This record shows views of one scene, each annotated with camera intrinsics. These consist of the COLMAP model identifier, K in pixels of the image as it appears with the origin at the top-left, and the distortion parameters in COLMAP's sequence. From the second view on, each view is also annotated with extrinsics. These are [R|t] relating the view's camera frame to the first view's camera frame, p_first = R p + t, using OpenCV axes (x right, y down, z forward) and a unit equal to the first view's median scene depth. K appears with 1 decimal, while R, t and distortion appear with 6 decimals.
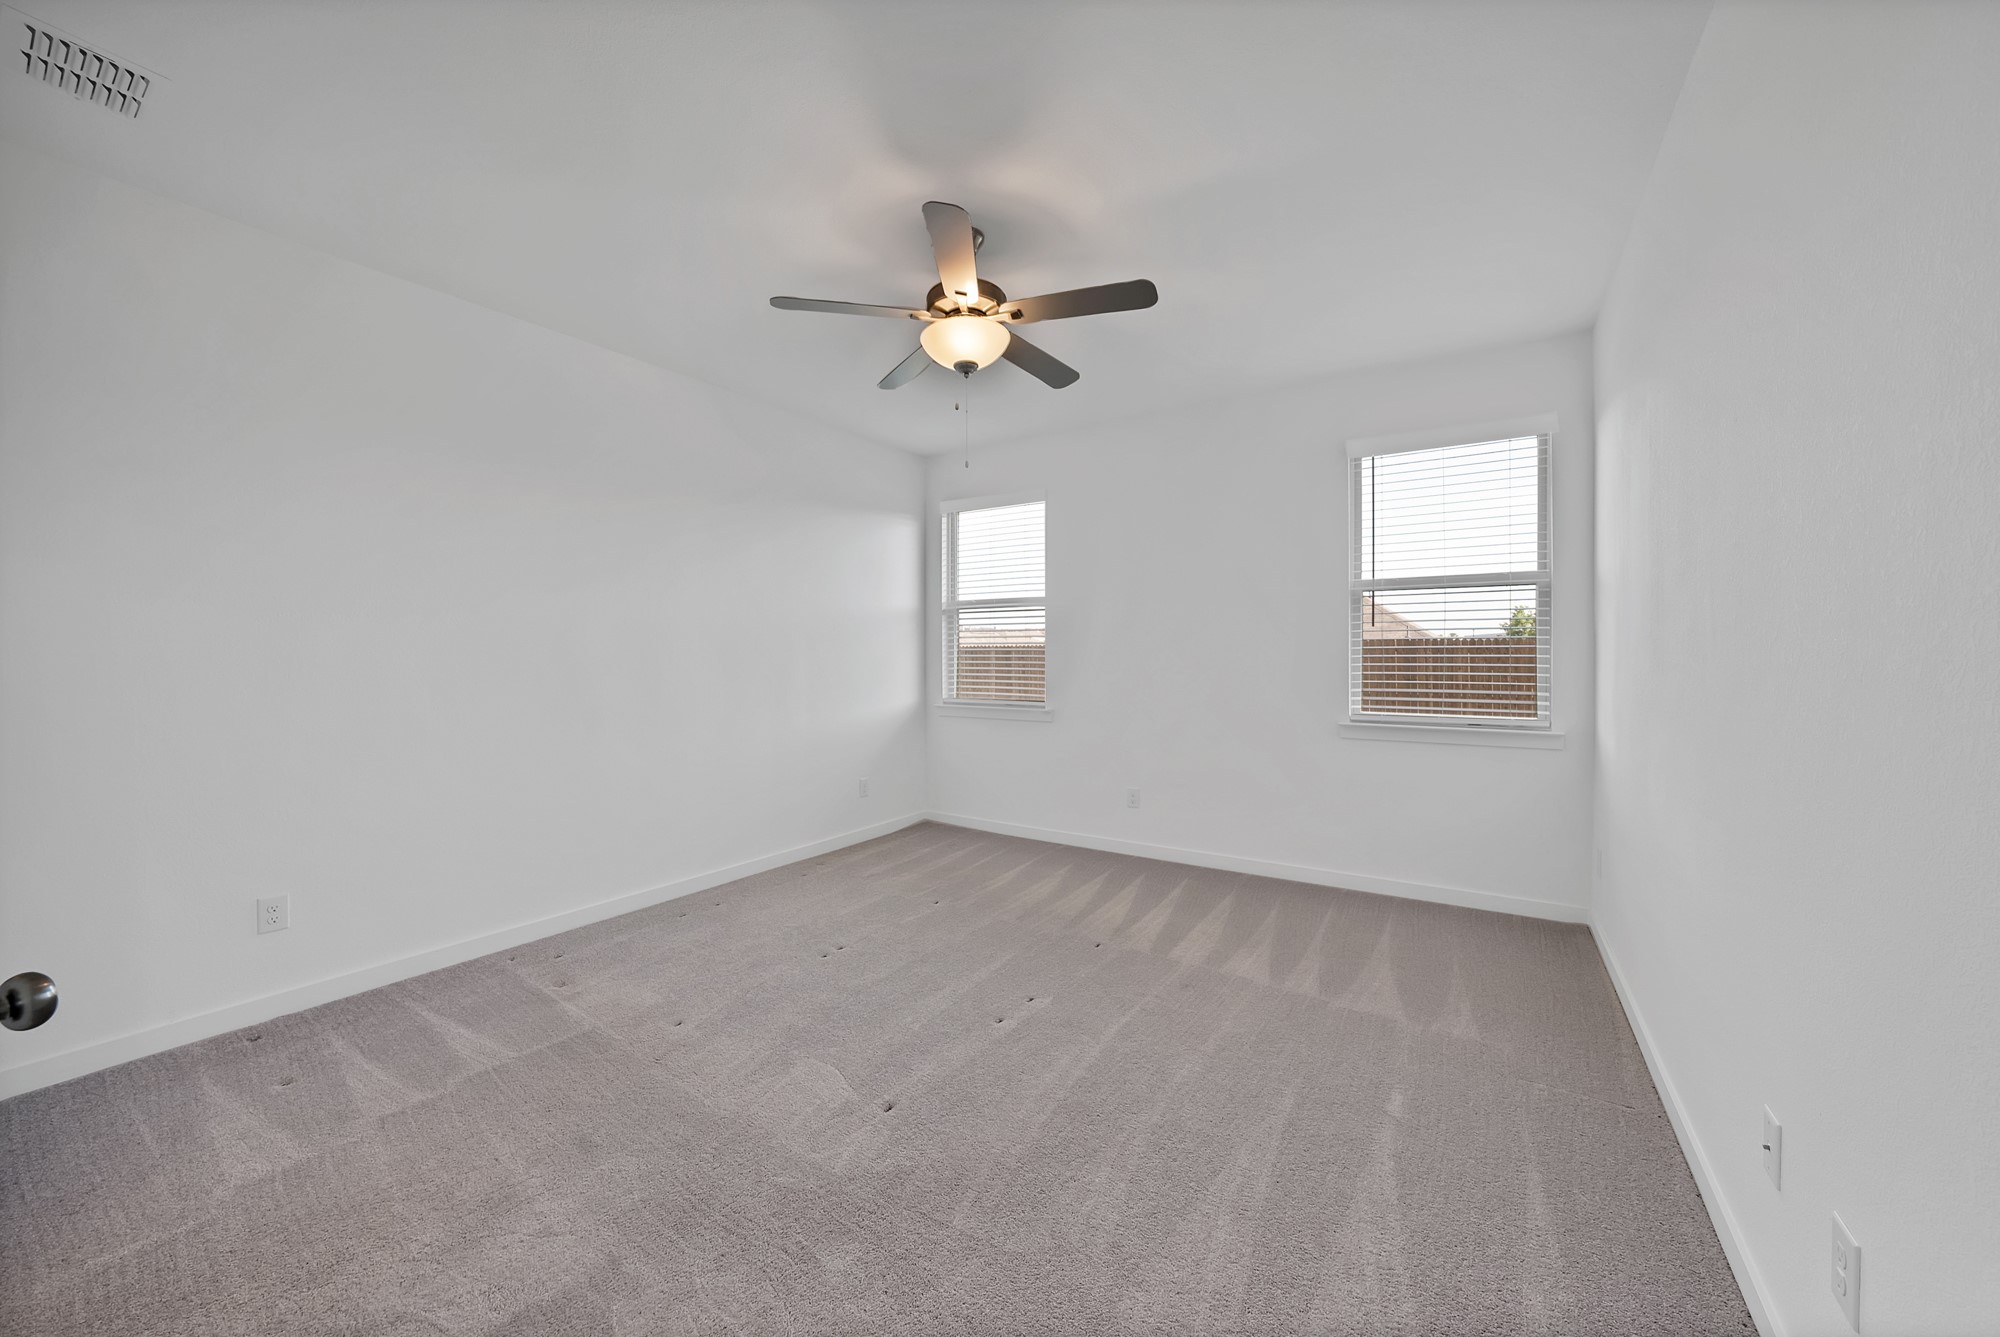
lens RADIAL K [[722.6, 0, 995.5], [0, 722.6, 661.1], [0, 0, 1]] dist [-0.030262, 0.007570]
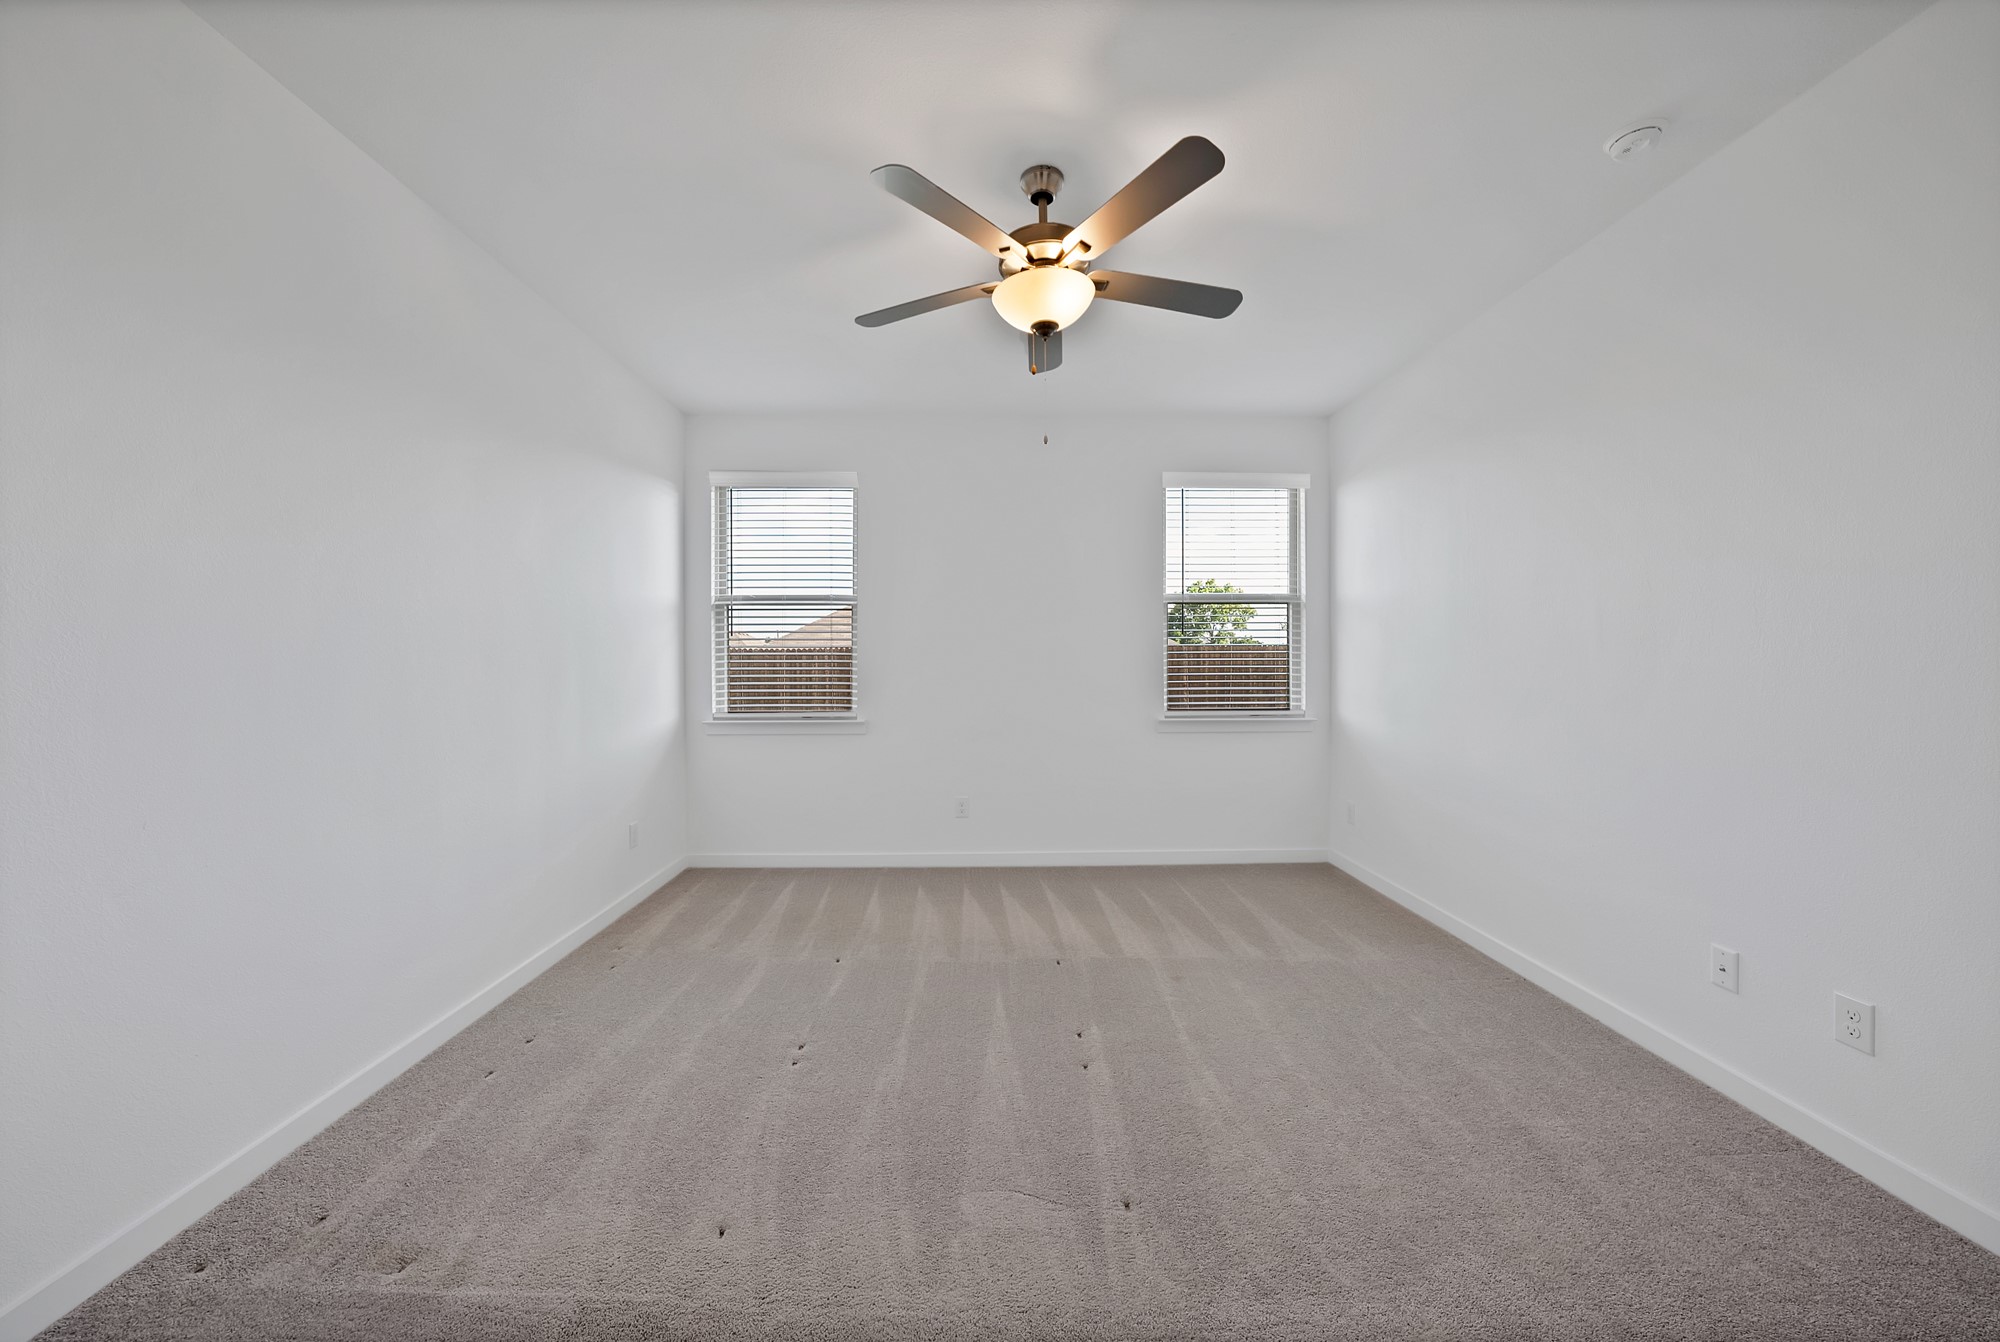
lens RADIAL K [[722.5, 0, 992.5], [0, 722.5, 664.1], [0, 0, 1]] dist [-0.025743, 0.000236]
pose [[0.821281, -0.005371, 0.570499, -0.384481], [0.007042, 0.999975, -0.000723, -0.001898], [-0.570481, 0.004611, 0.821298, 0.211451]]
